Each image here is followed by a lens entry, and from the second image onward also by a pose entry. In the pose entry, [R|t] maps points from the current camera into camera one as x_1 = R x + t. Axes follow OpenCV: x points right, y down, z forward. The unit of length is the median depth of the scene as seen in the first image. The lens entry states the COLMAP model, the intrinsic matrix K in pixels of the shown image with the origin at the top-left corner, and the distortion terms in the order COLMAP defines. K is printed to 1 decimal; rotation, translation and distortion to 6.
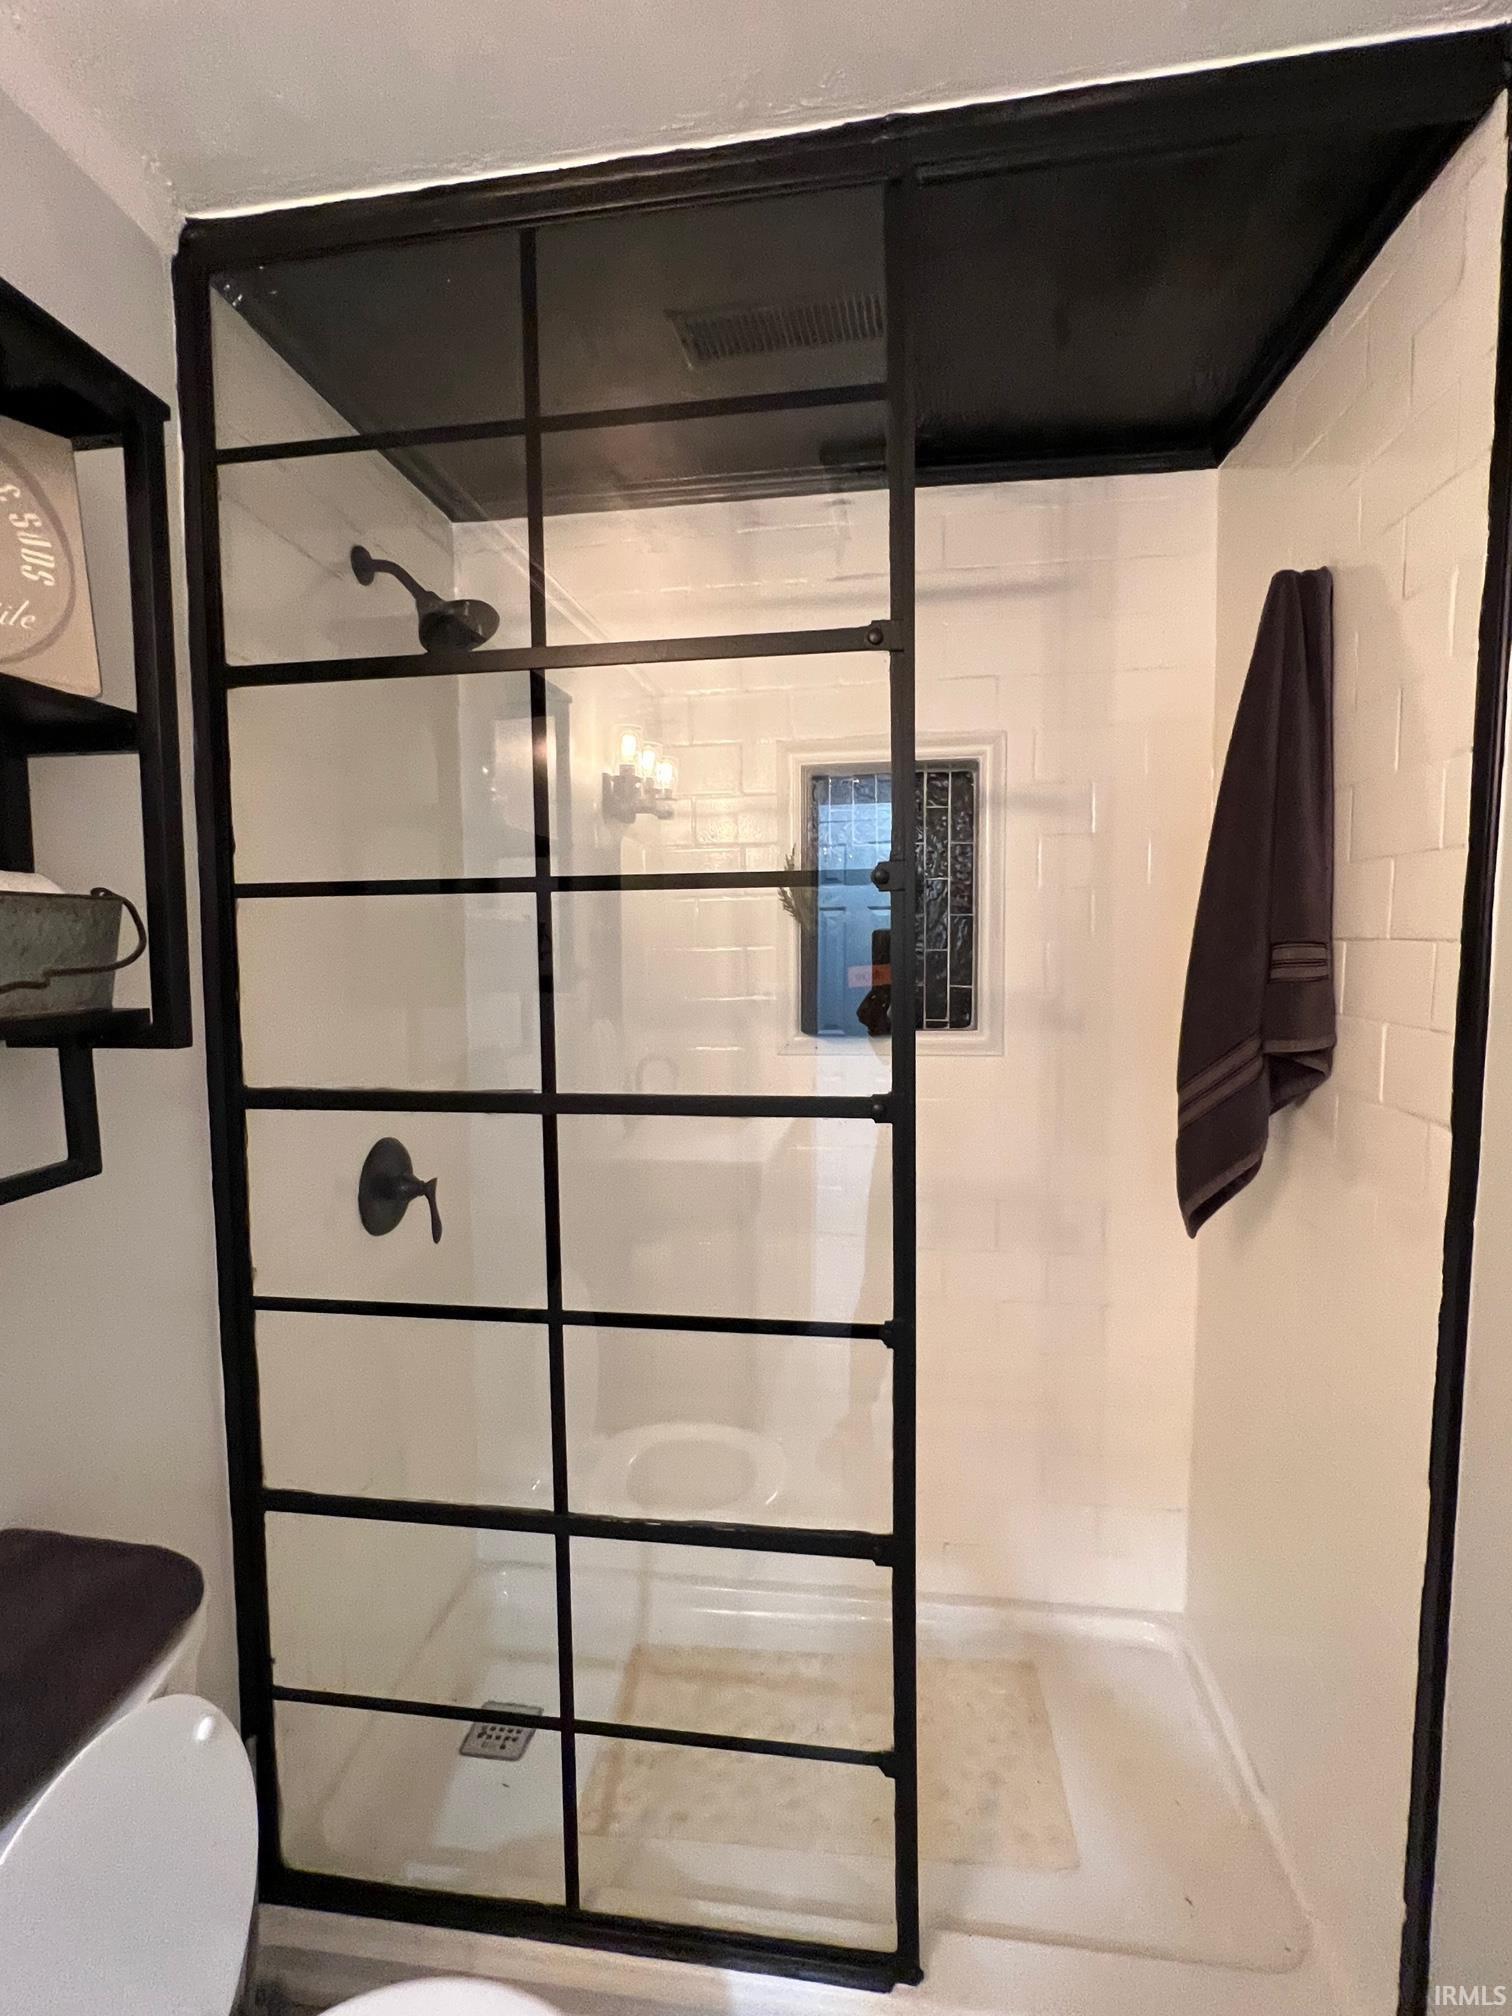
lens RADIAL K [[910.6, 0, 748.9], [0, 910.6, 1012.2], [0, 0, 1]] dist [-0.004140, 0.002007]
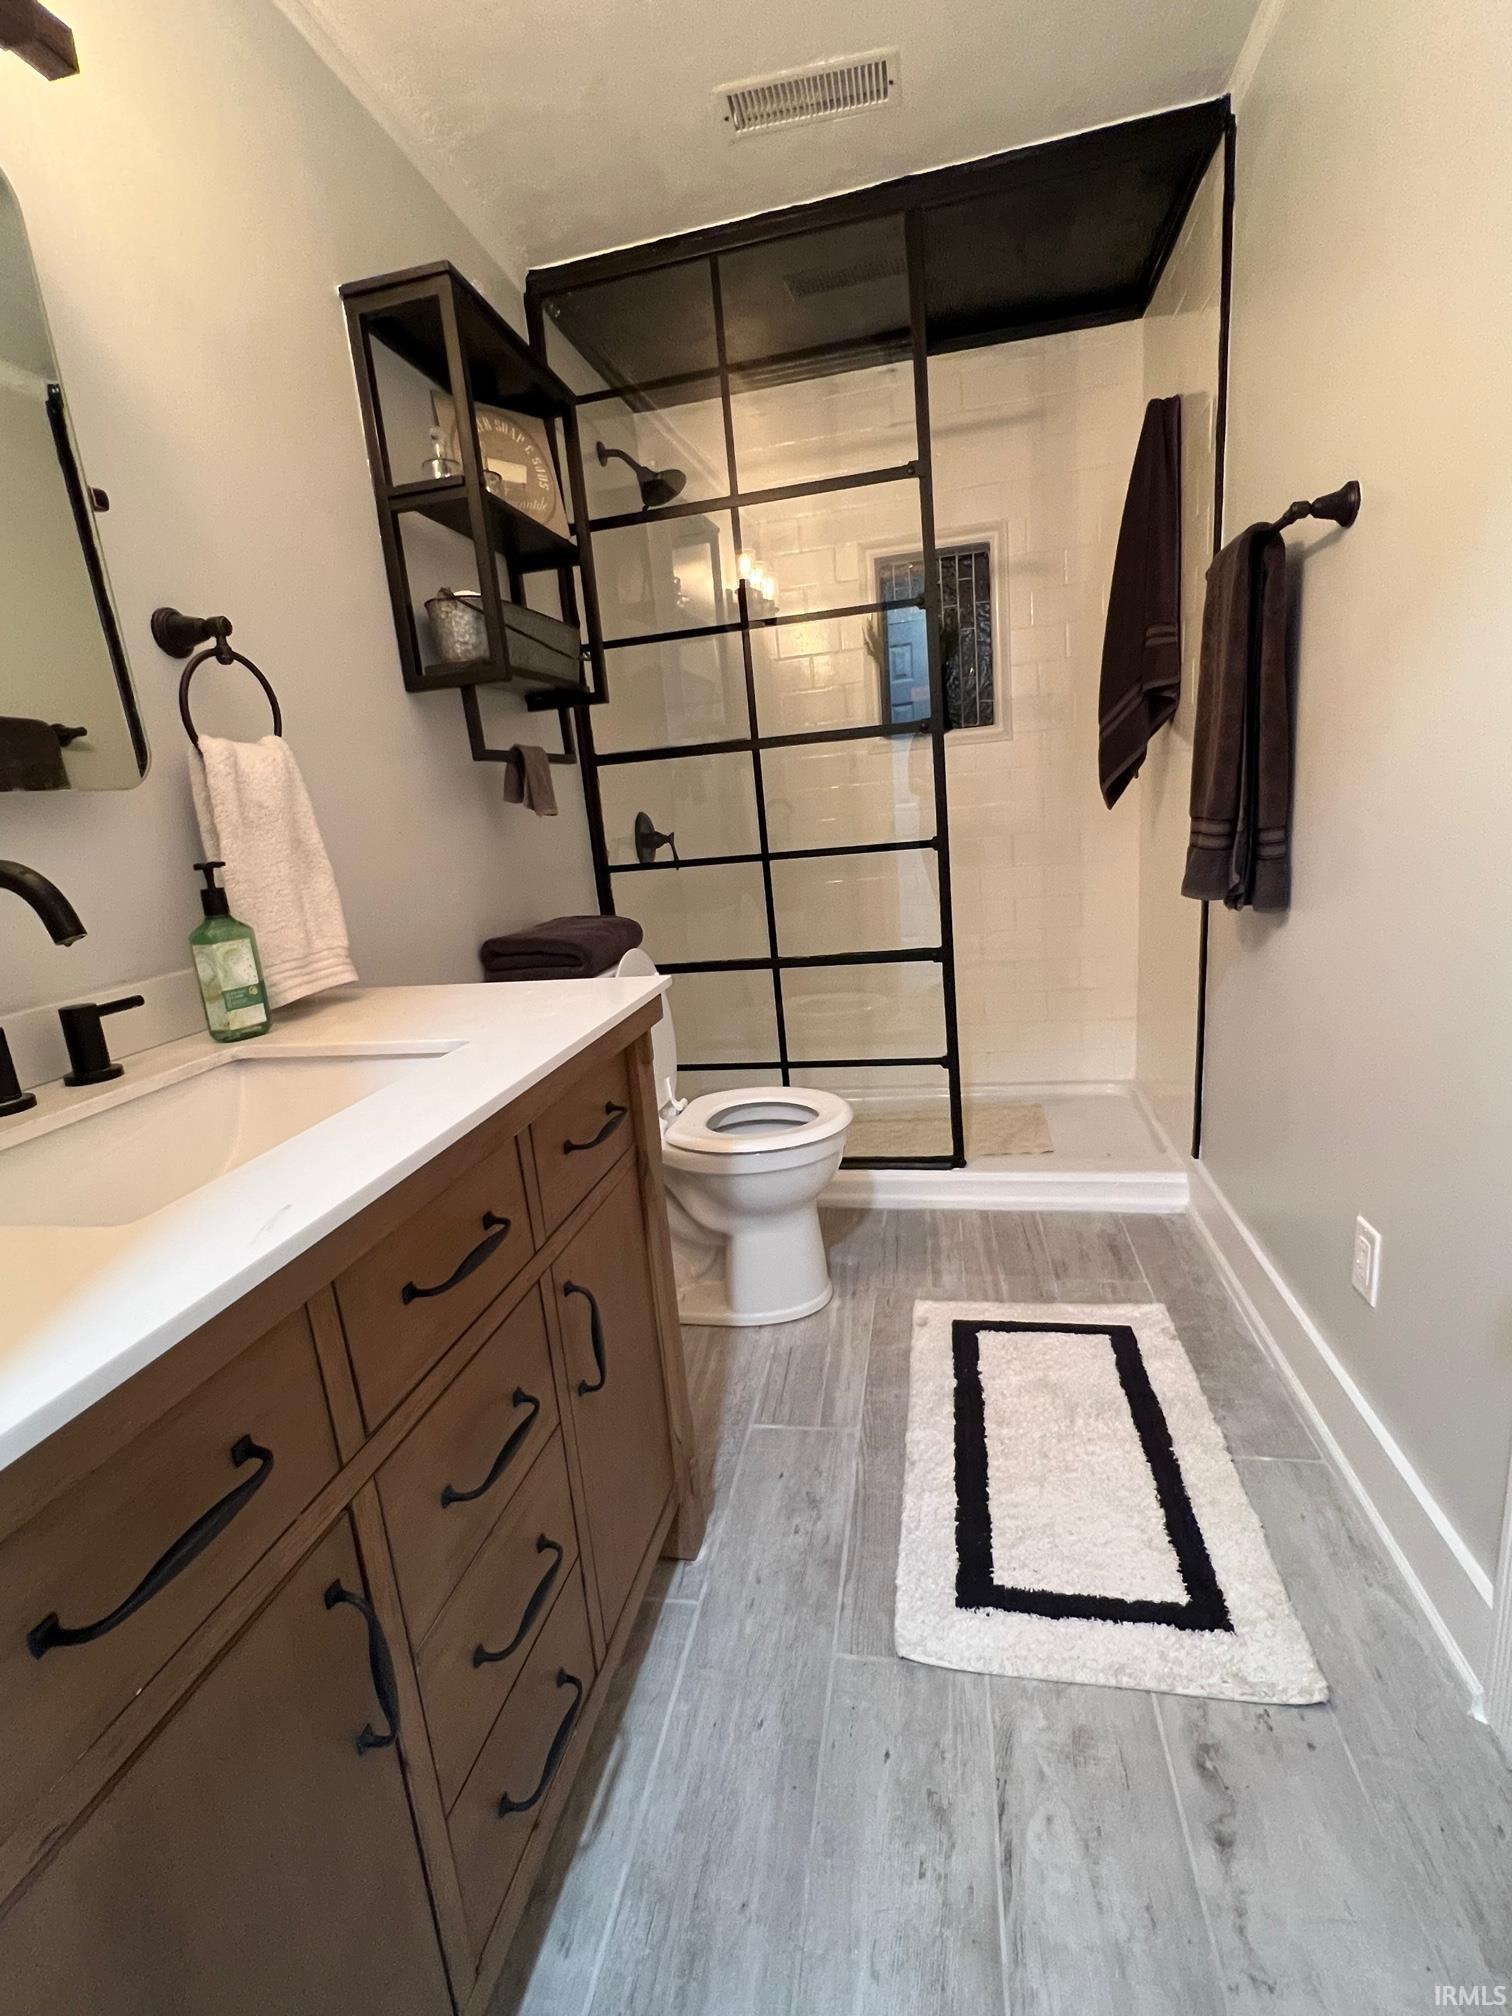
lens RADIAL K [[910.6, 0, 753.7], [0, 910.6, 1011.7], [0, 0, 1]] dist [-0.004140, 0.002007]
pose [[0.994278, -0.060047, -0.088354, -0.064691], [0.072721, 0.986303, 0.148046, 0.288263], [0.078254, -0.153624, 0.985026, -0.774750]]
